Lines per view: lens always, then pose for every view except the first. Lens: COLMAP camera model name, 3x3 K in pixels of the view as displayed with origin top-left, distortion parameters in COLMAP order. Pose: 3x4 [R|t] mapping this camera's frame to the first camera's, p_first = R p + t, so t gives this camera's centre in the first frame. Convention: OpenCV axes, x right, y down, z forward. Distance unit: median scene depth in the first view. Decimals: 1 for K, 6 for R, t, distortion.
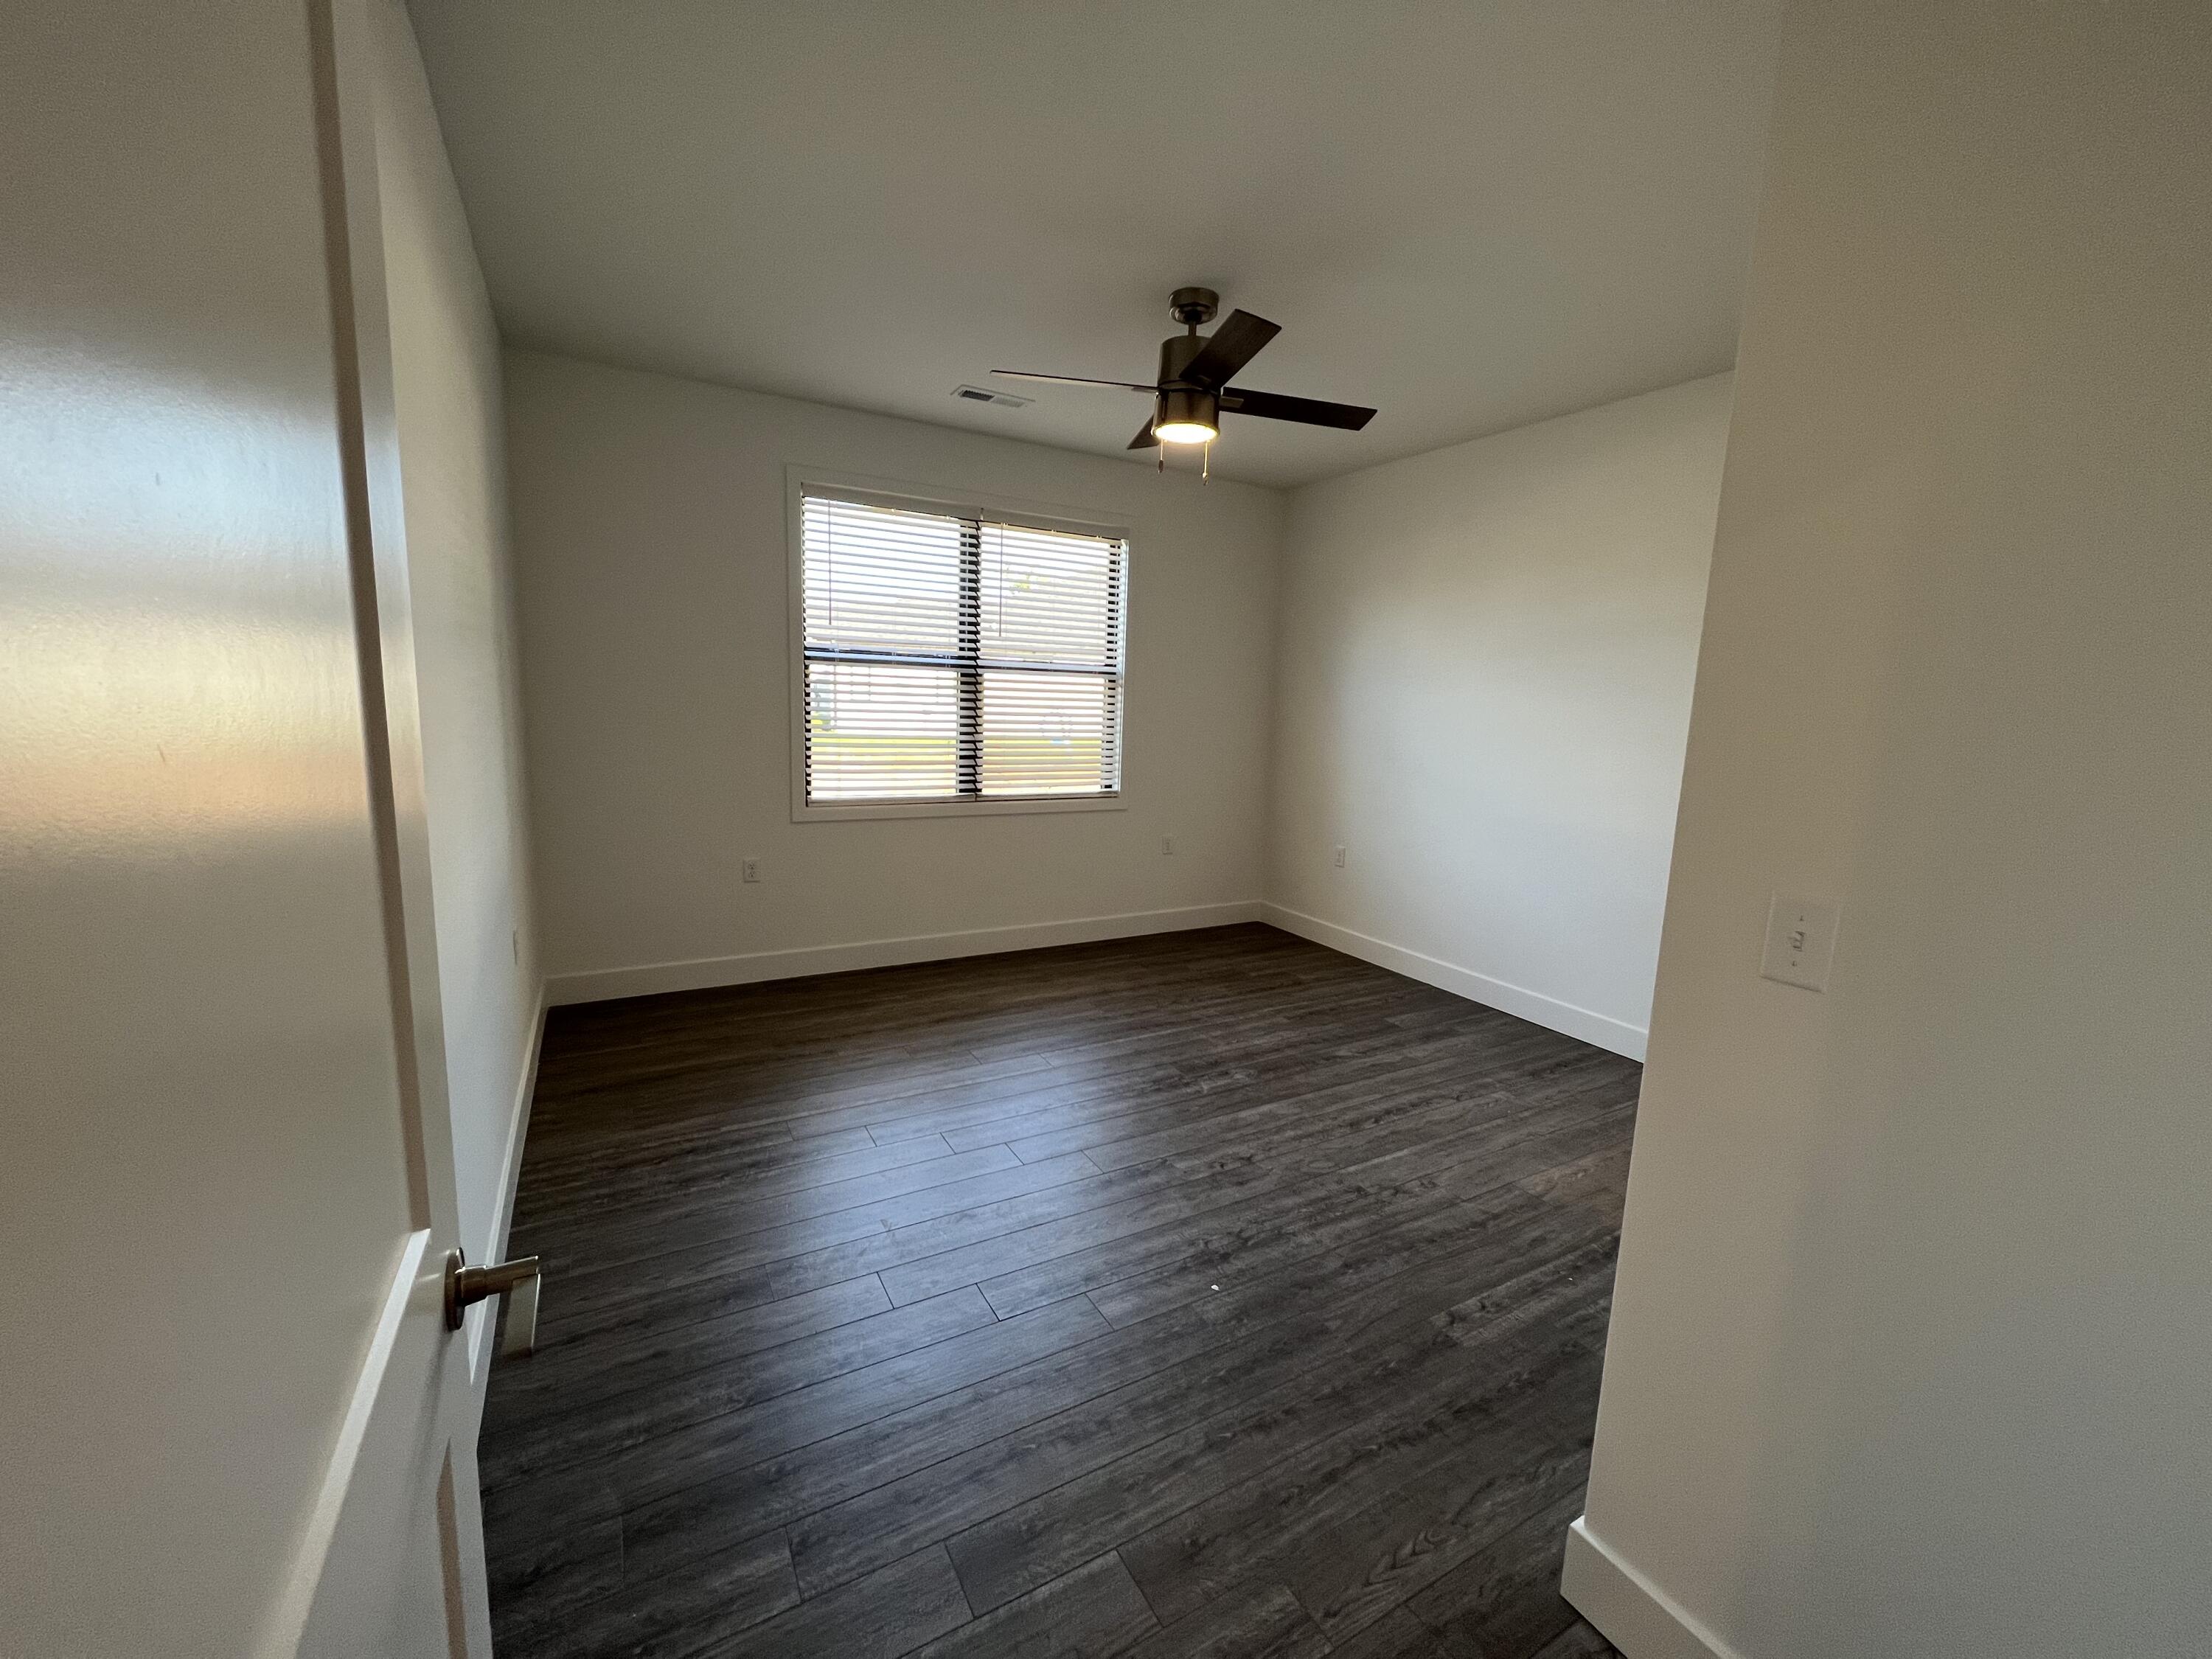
lens RADIAL K [[884.2, 0, 1107.9], [0, 884.2, 830.4], [0, 0, 1]] dist [-0.000314, 0.000096]
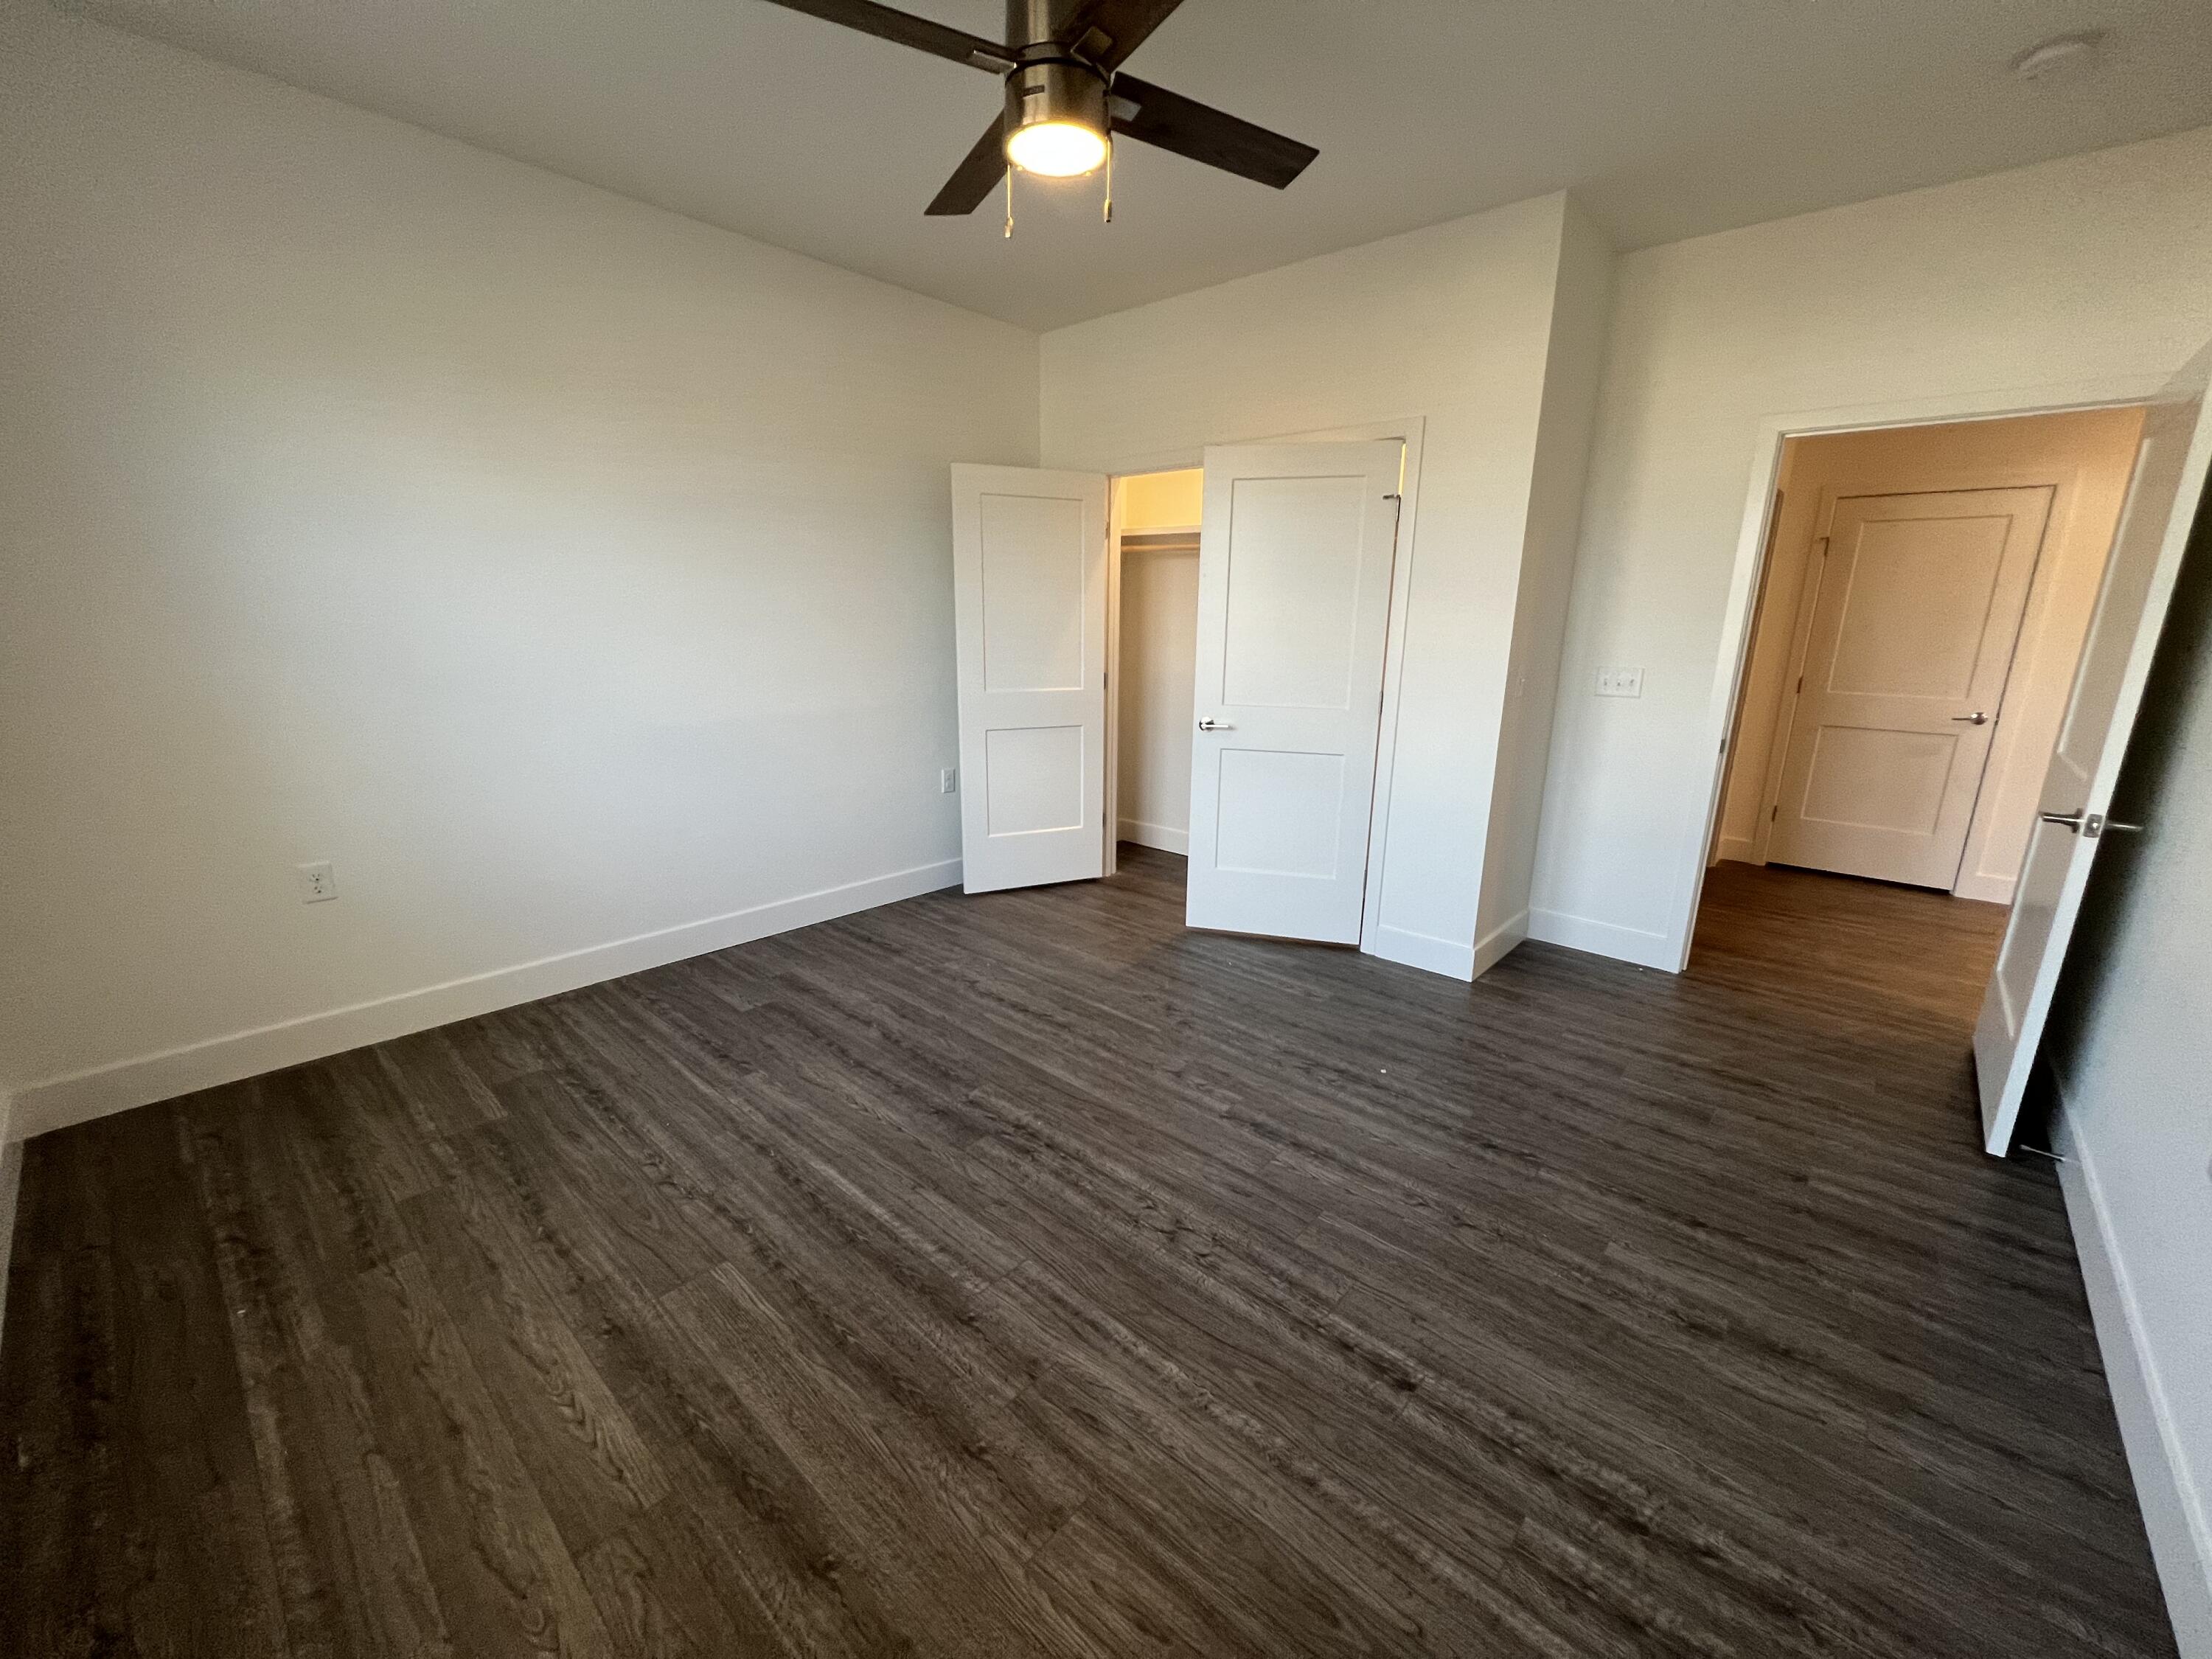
lens RADIAL K [[884.2, 0, 1106.8], [0, 884.2, 829.4], [0, 0, 1]] dist [-0.000314, 0.000096]
pose [[-0.321896, -0.266609, 0.908462, -0.481426], [0.114424, 0.941544, 0.316862, -0.152277], [-0.939835, 0.205947, -0.272572, 0.978647]]
